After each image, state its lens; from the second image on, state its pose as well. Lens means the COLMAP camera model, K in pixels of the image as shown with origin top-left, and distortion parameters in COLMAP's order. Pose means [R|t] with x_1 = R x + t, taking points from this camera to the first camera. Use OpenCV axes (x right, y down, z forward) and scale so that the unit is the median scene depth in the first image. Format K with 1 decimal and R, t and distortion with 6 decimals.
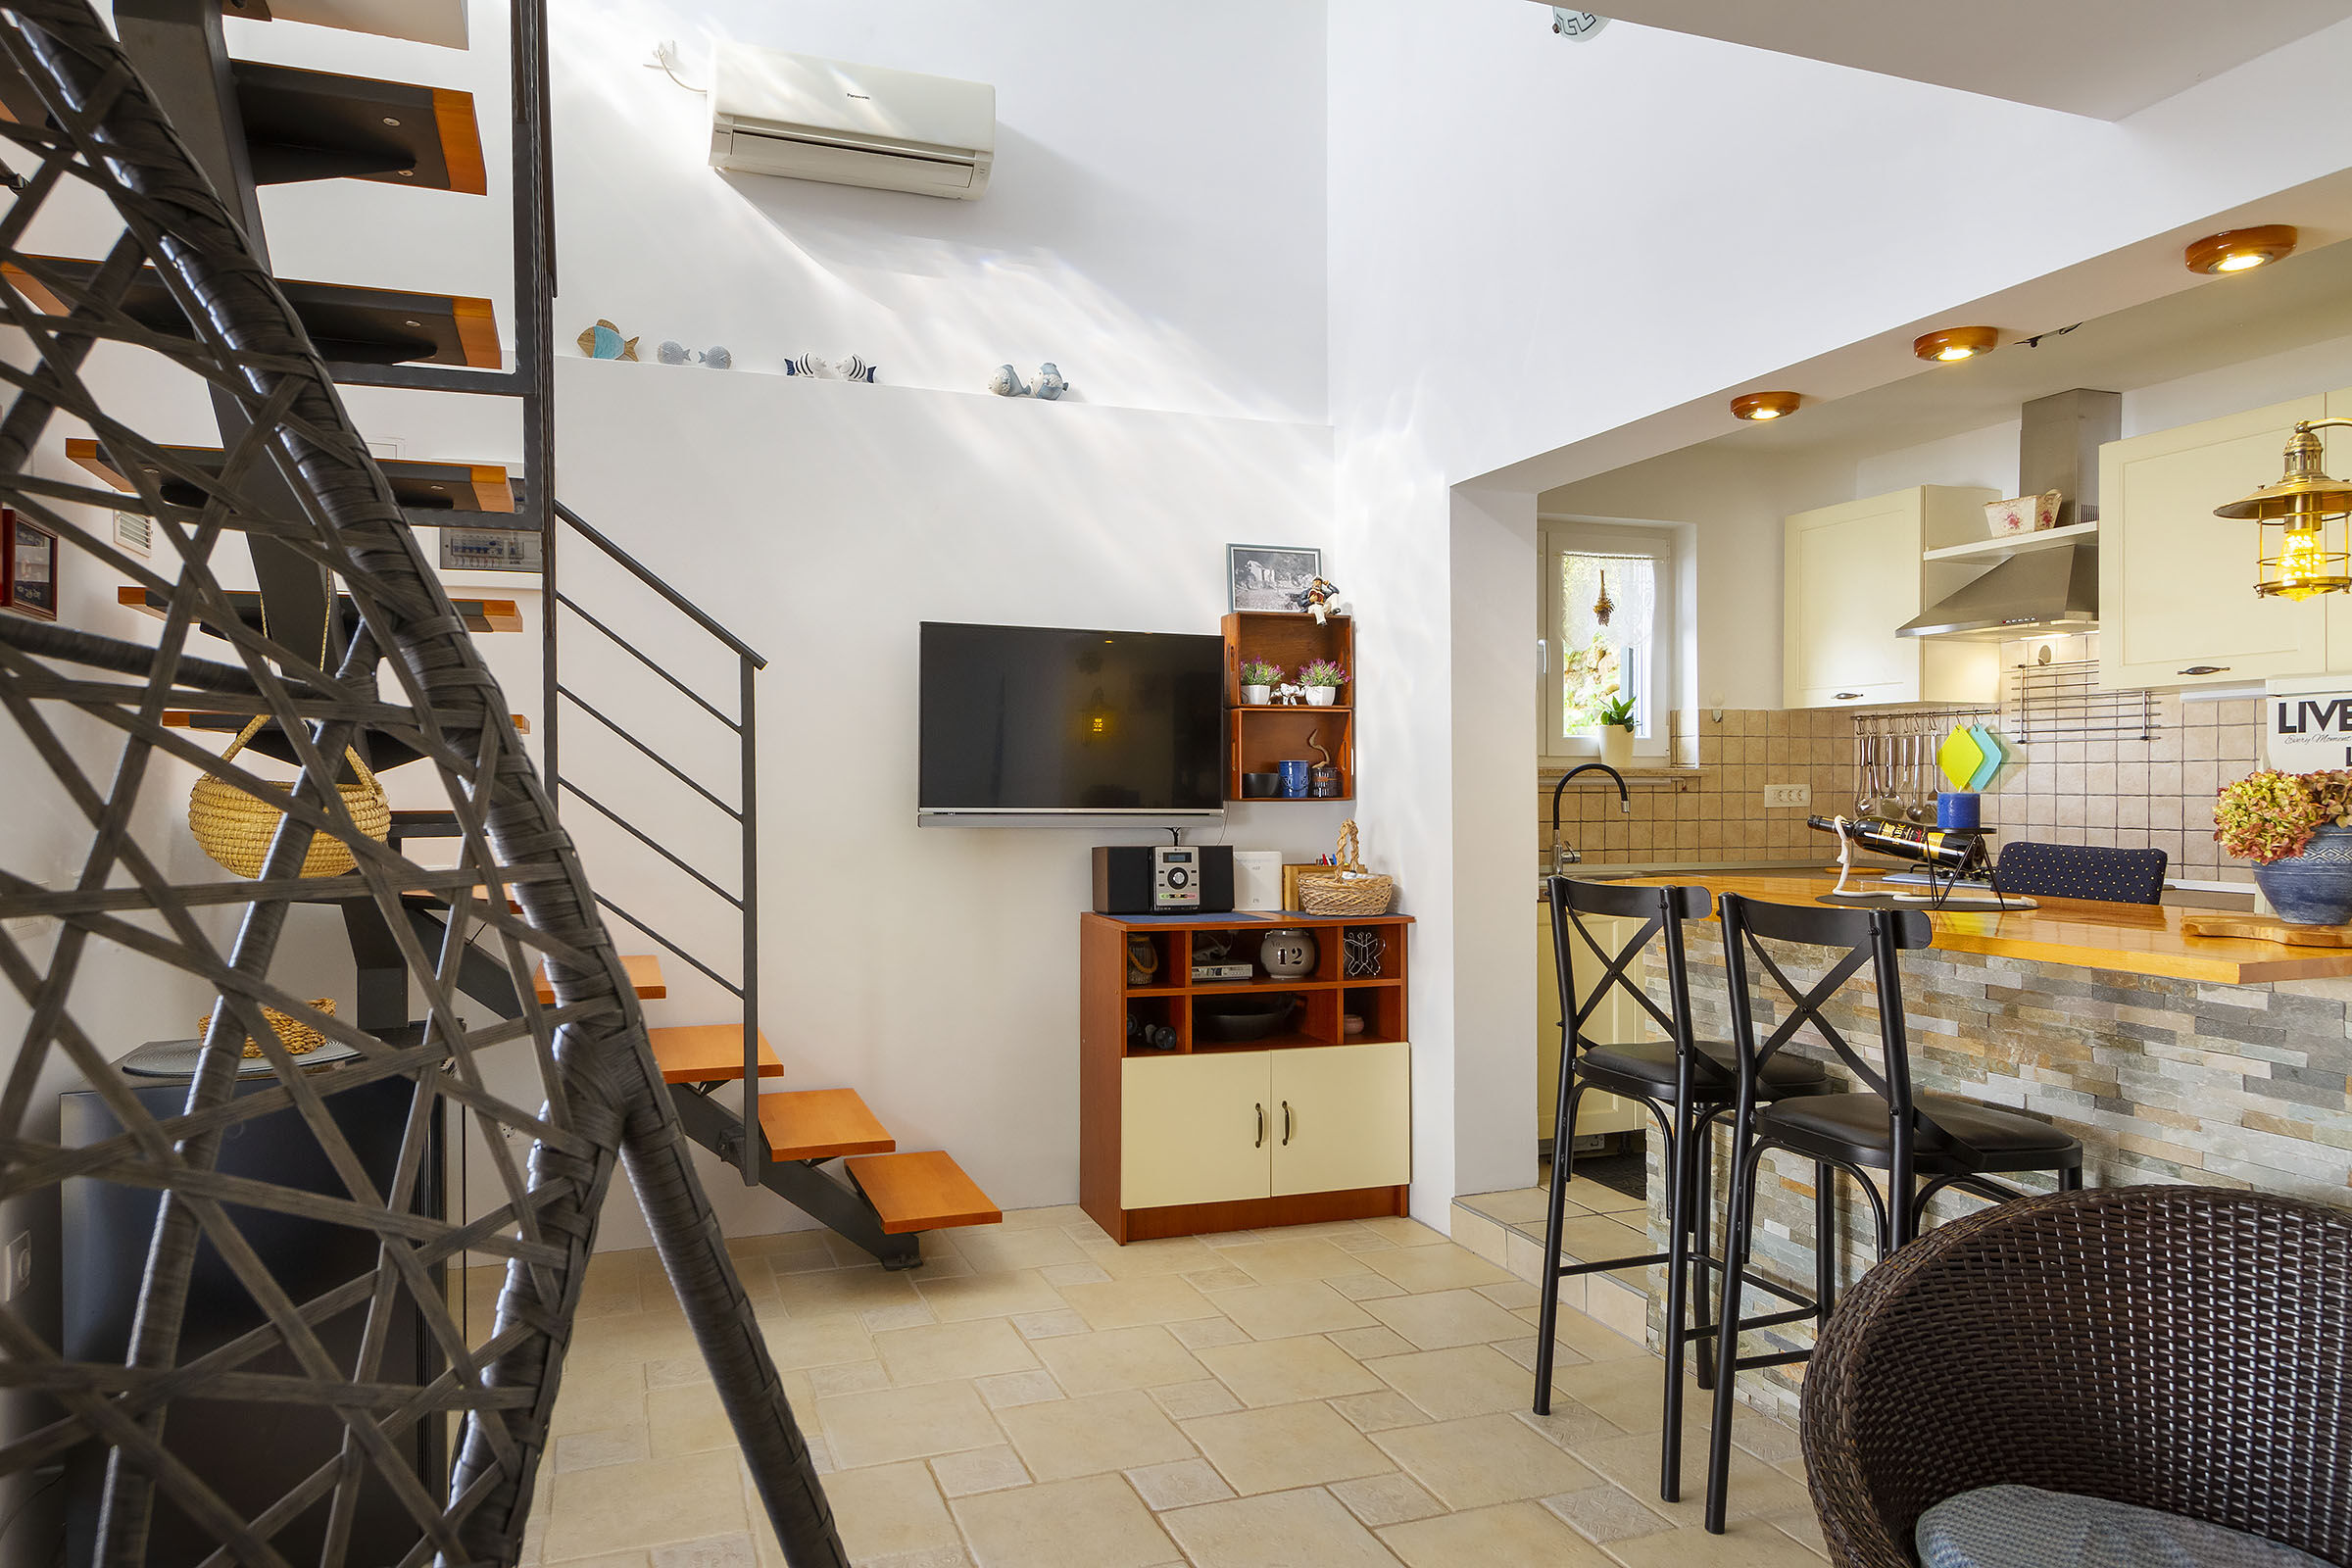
lens RADIAL K [[1425.4, 0, 1126.0], [0, 1425.4, 784.3], [0, 0, 1]] dist [0.001732, 0.004547]
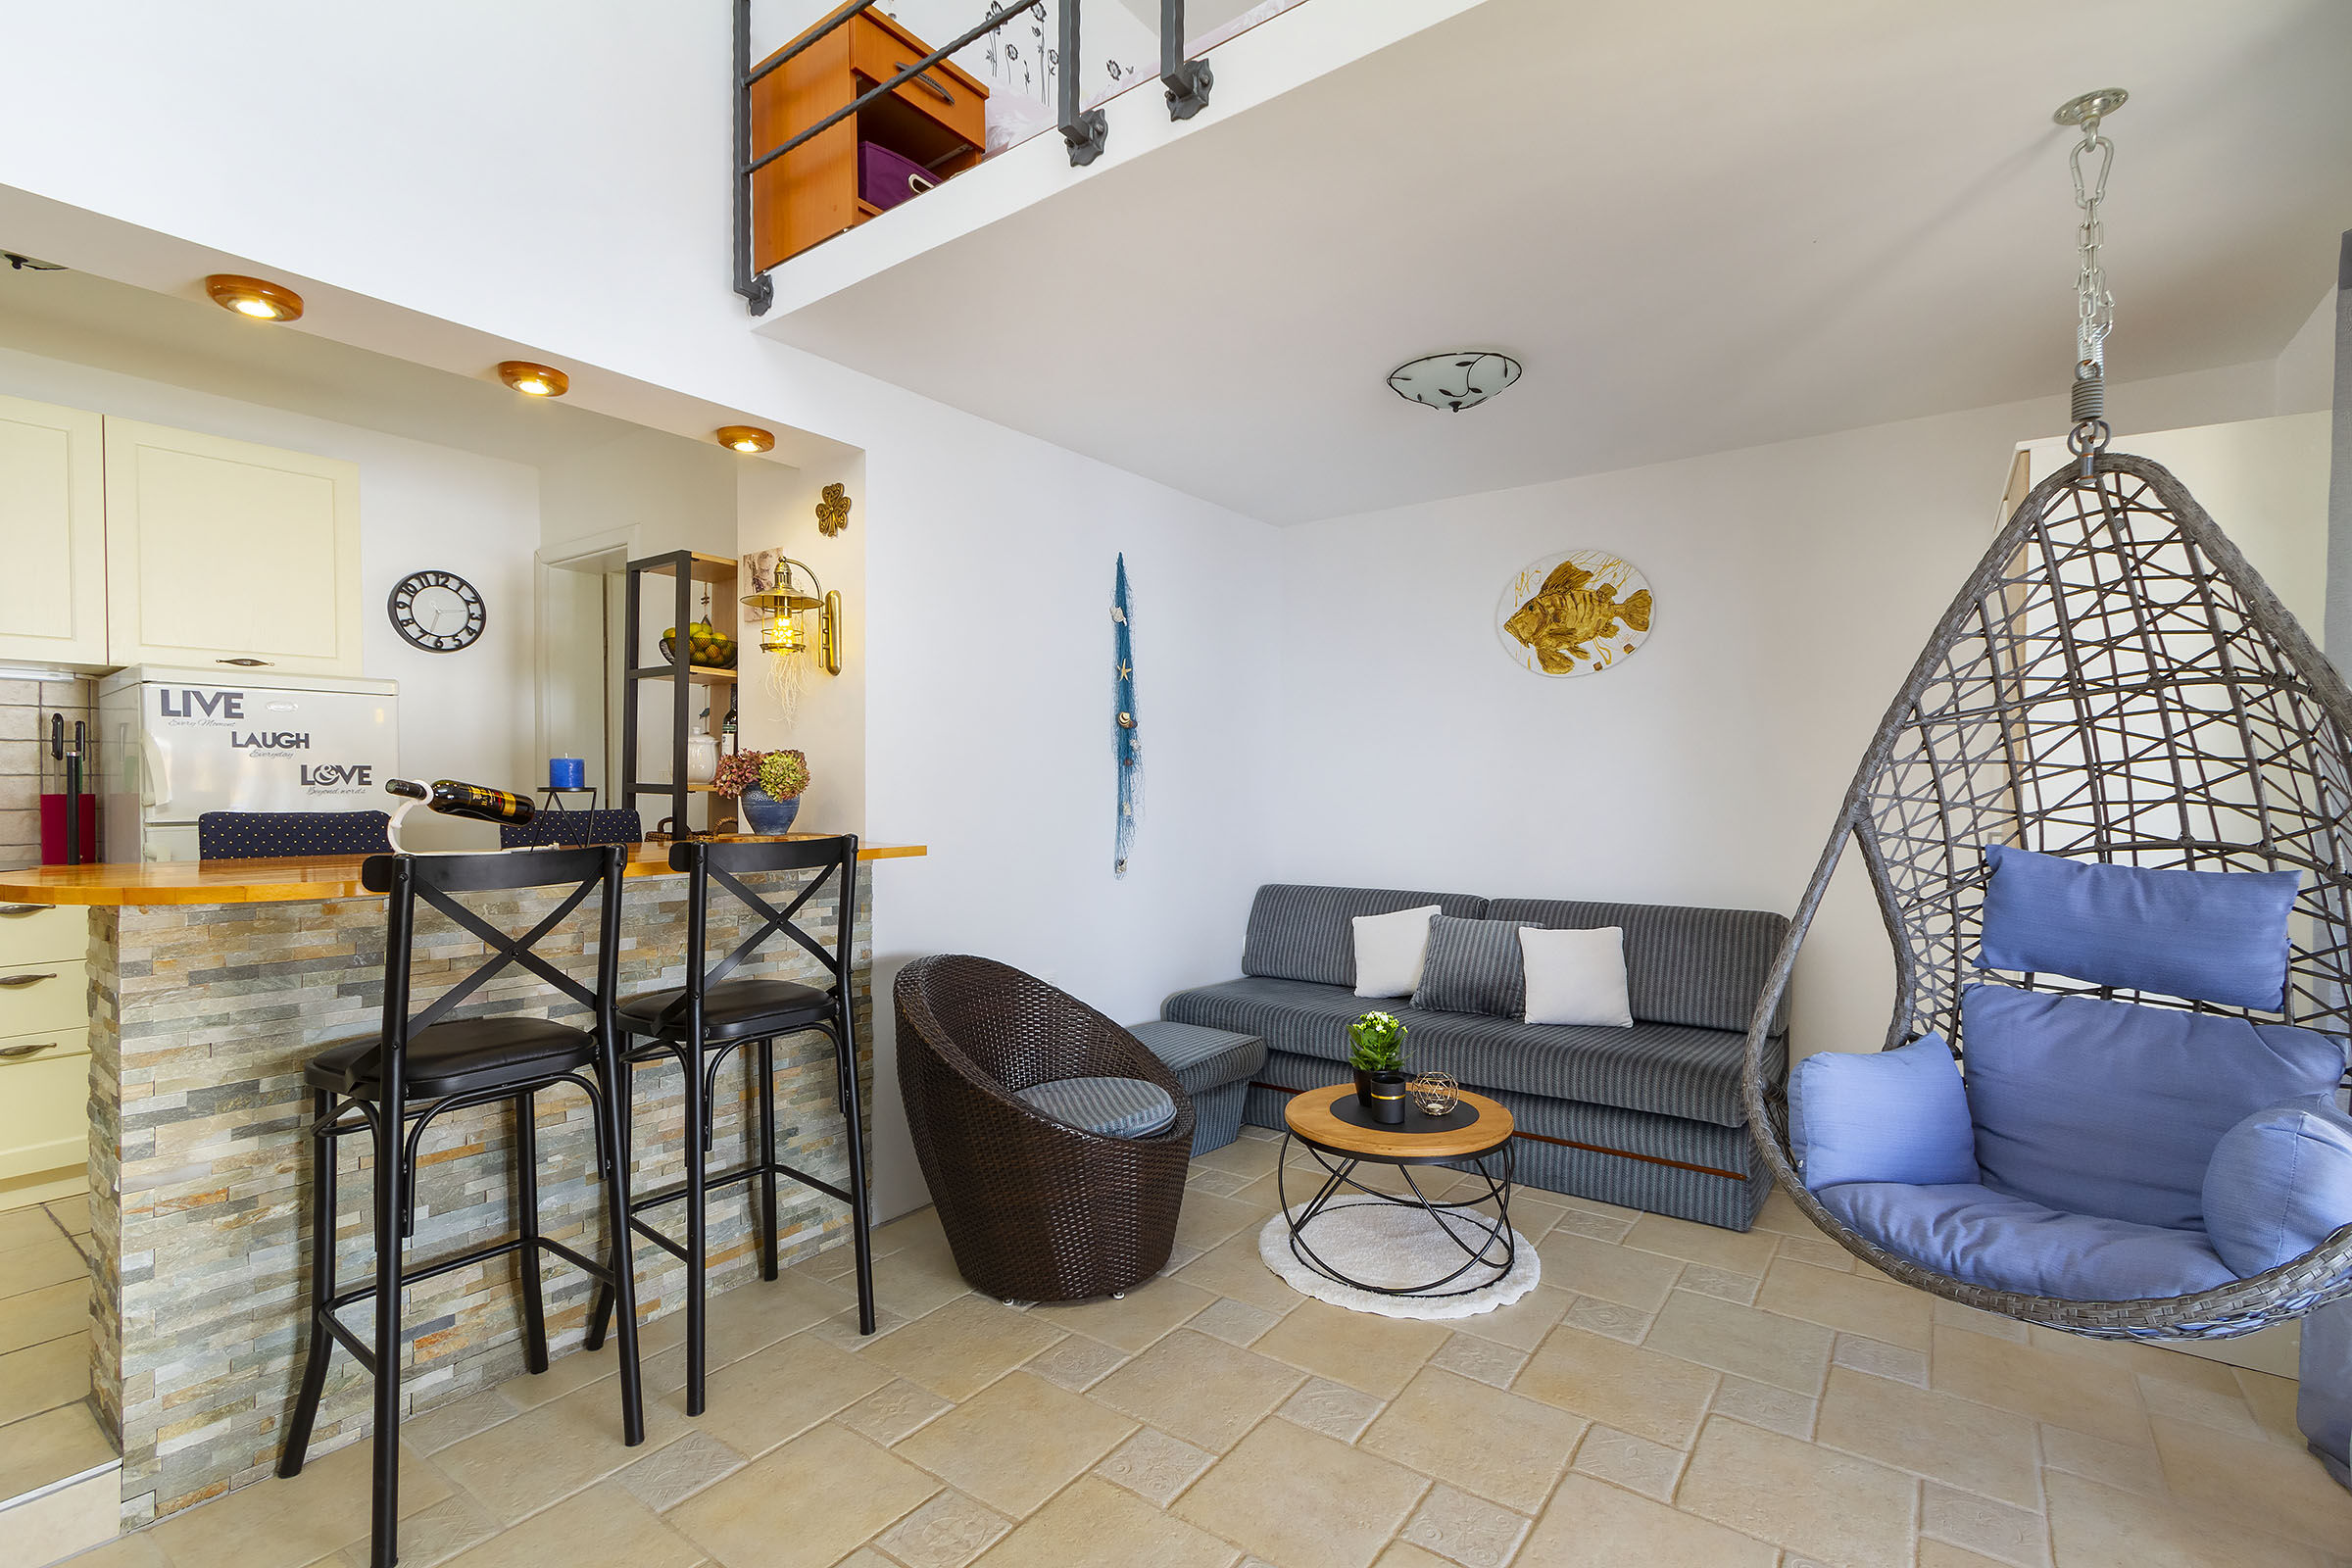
lens RADIAL K [[1071.7, 0, 1206.3], [0, 1071.7, 787.9], [0, 0, 1]] dist [0.002217, -0.000533]
pose [[-0.578080, 0.002798, 0.815975, -0.290124], [0.005580, 0.999984, 0.000524, 0.020239], [-0.815961, 0.004856, -0.578087, 0.660252]]
